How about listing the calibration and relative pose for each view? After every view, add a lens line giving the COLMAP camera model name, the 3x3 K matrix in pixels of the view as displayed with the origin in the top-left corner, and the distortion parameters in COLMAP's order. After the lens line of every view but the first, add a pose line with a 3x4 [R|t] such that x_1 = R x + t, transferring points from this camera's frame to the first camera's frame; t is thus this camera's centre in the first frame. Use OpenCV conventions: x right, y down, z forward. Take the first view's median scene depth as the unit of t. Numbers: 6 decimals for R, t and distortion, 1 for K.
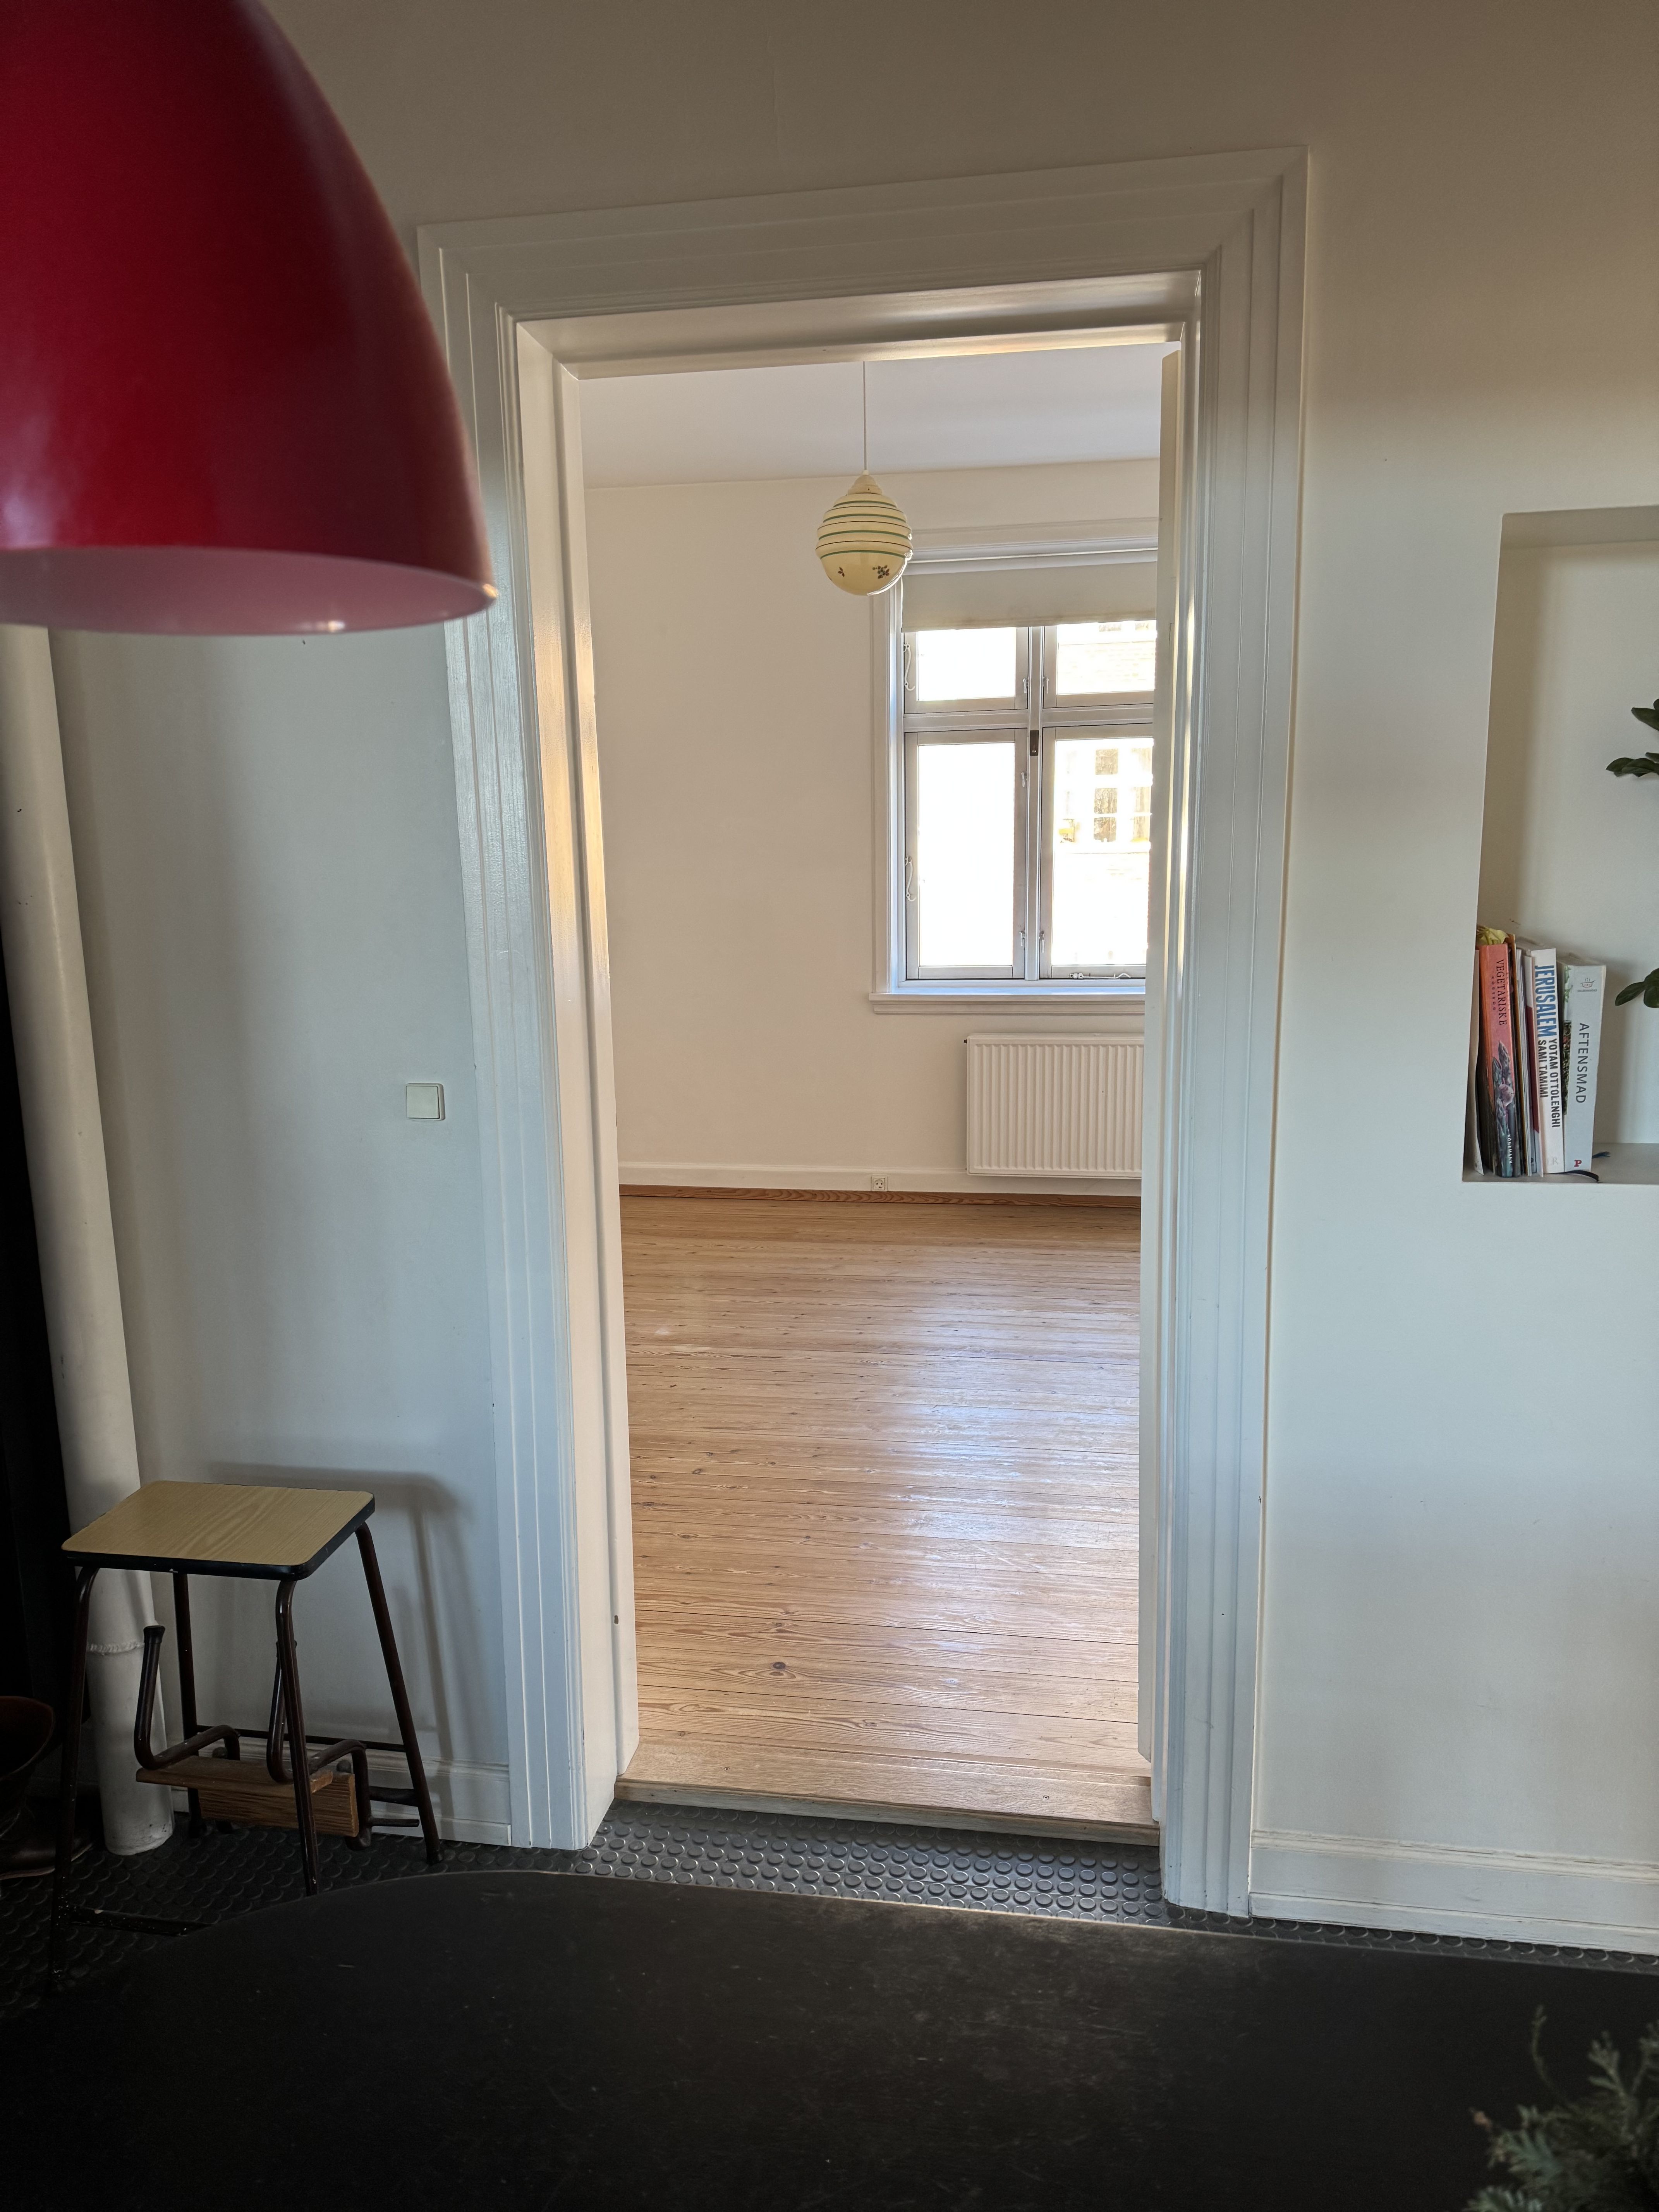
lens RADIAL K [[1435.1, 0, 829.5], [0, 1435.1, 1106.0], [0, 0, 1]] dist [0.103621, -0.000137]
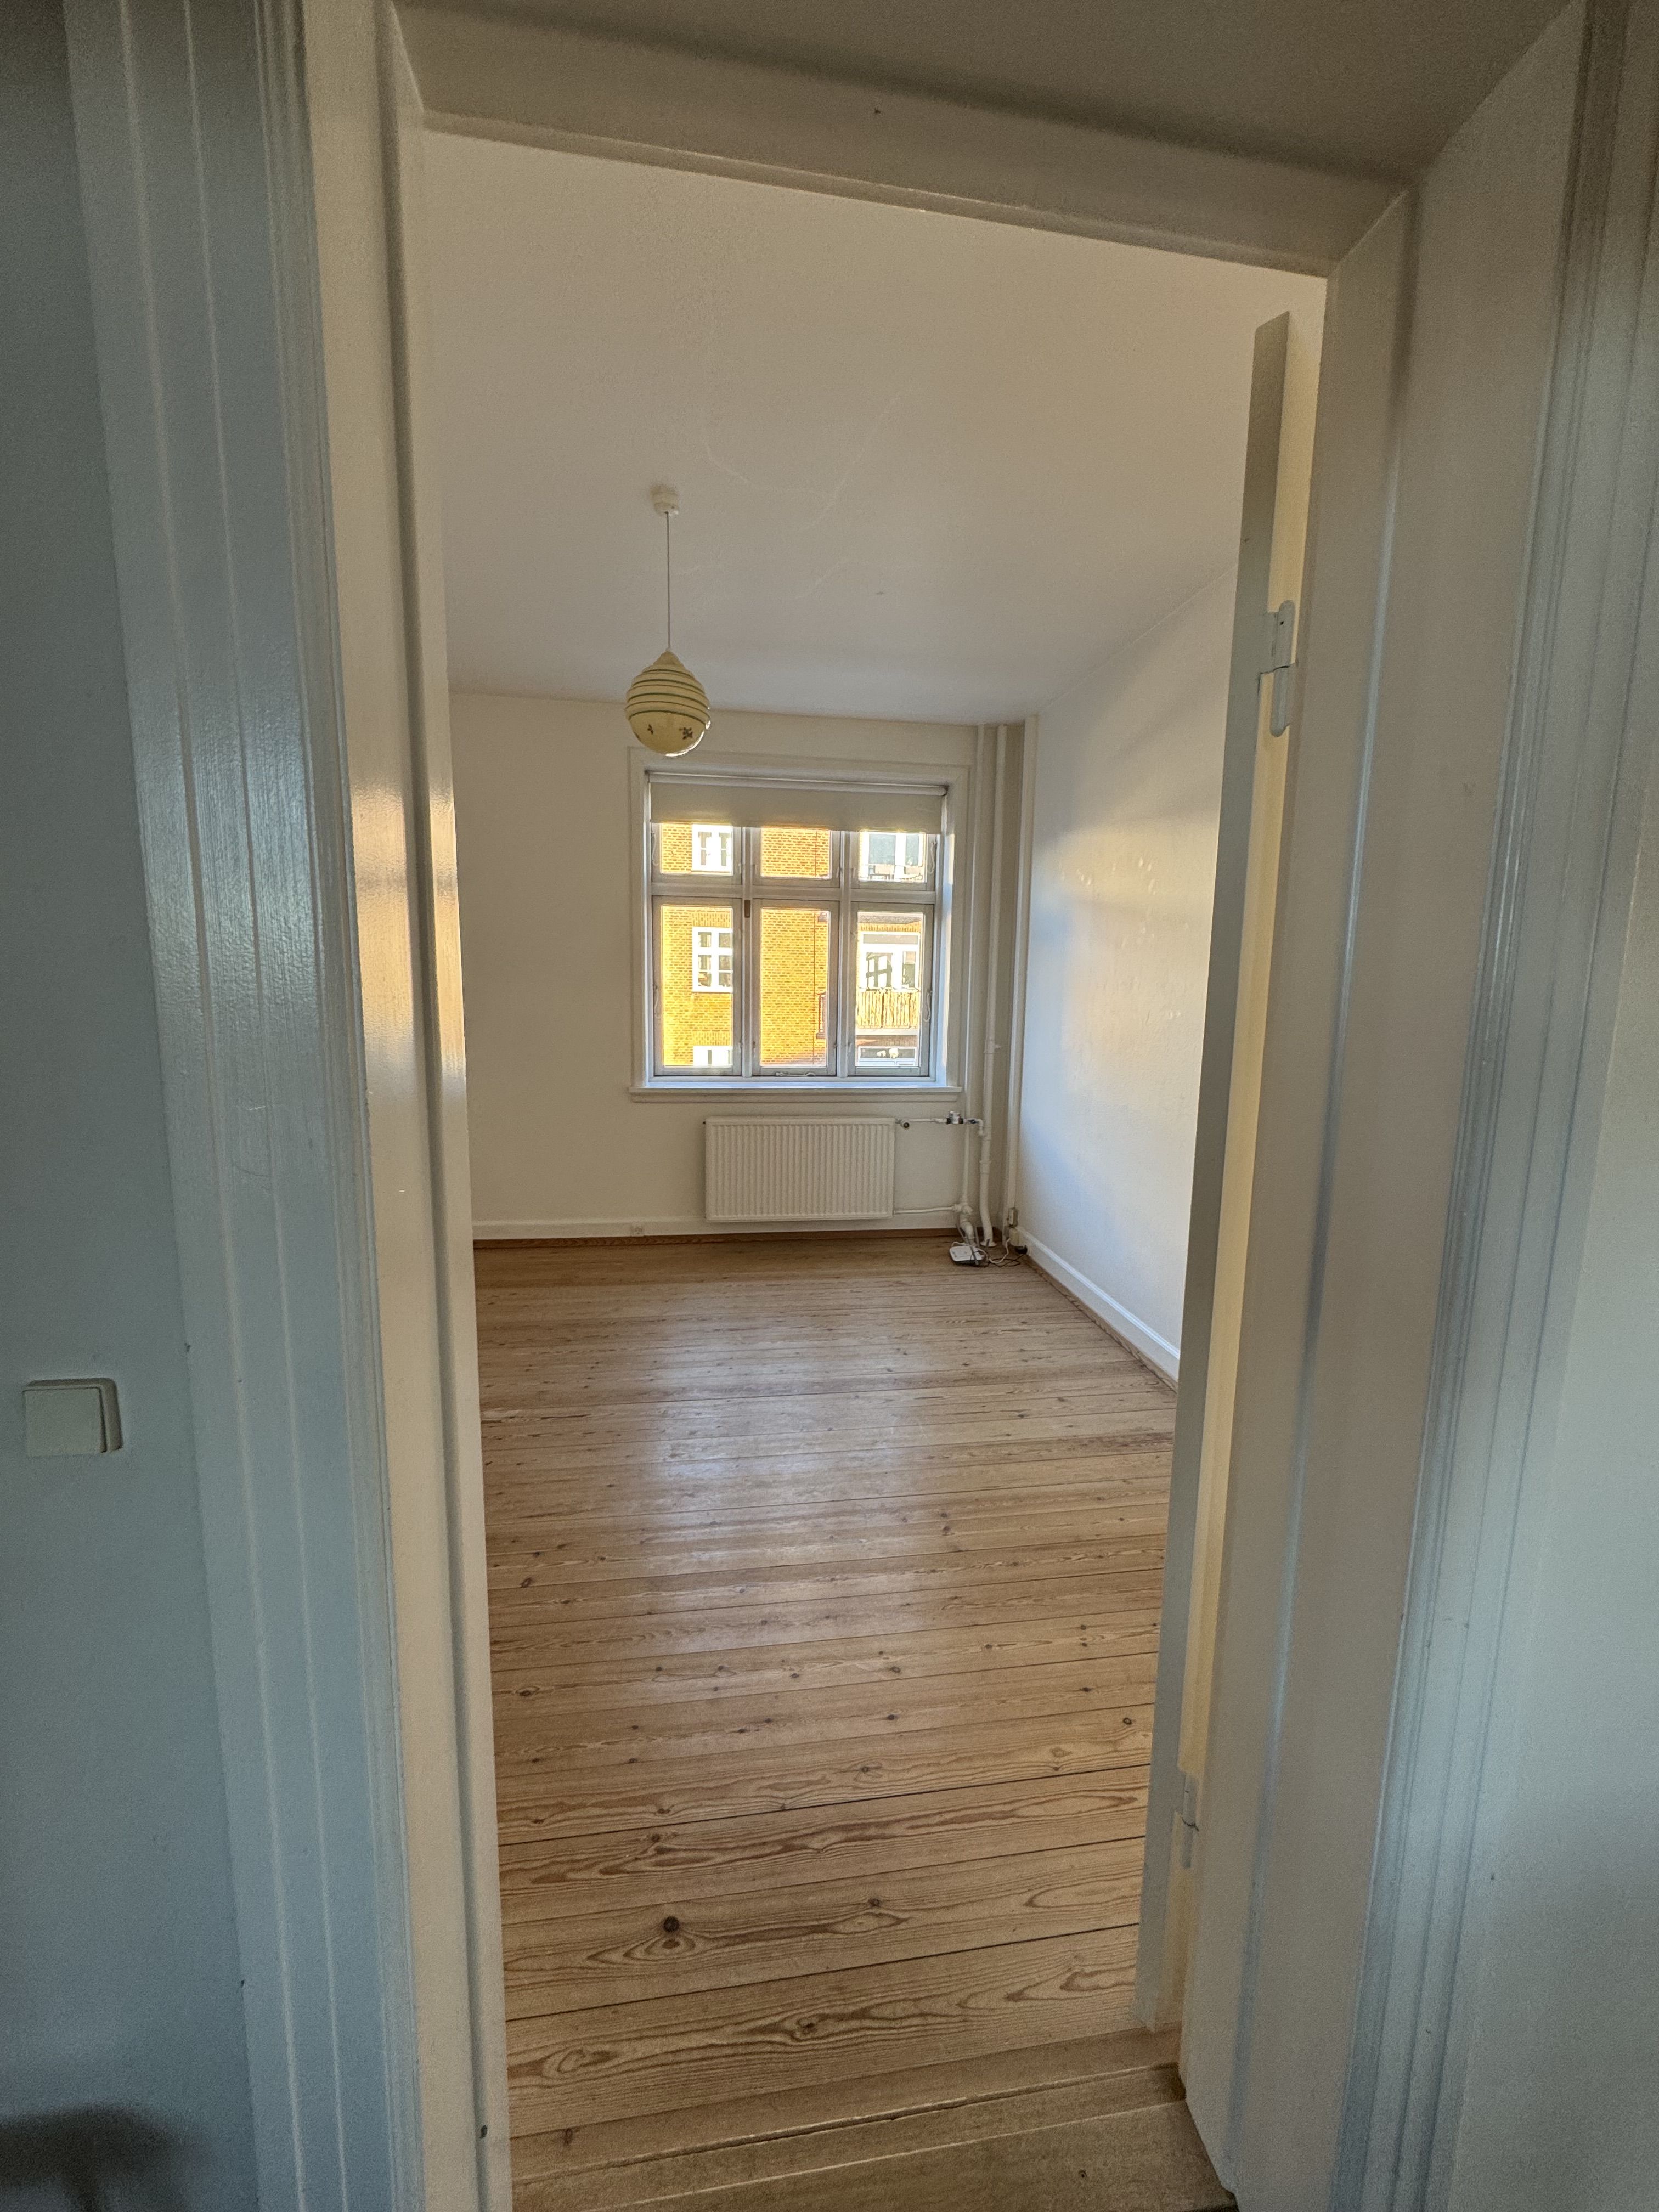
lens RADIAL K [[872.1, 0, 829.5], [0, 872.1, 1106.0], [0, 0, 1]] dist [-0.000873, -0.000104]
pose [[0.954490, -0.009127, 0.298105, -0.040327], [0.021974, 0.998967, -0.039774, -0.028268], [-0.297434, 0.044514, 0.953704, 0.206952]]
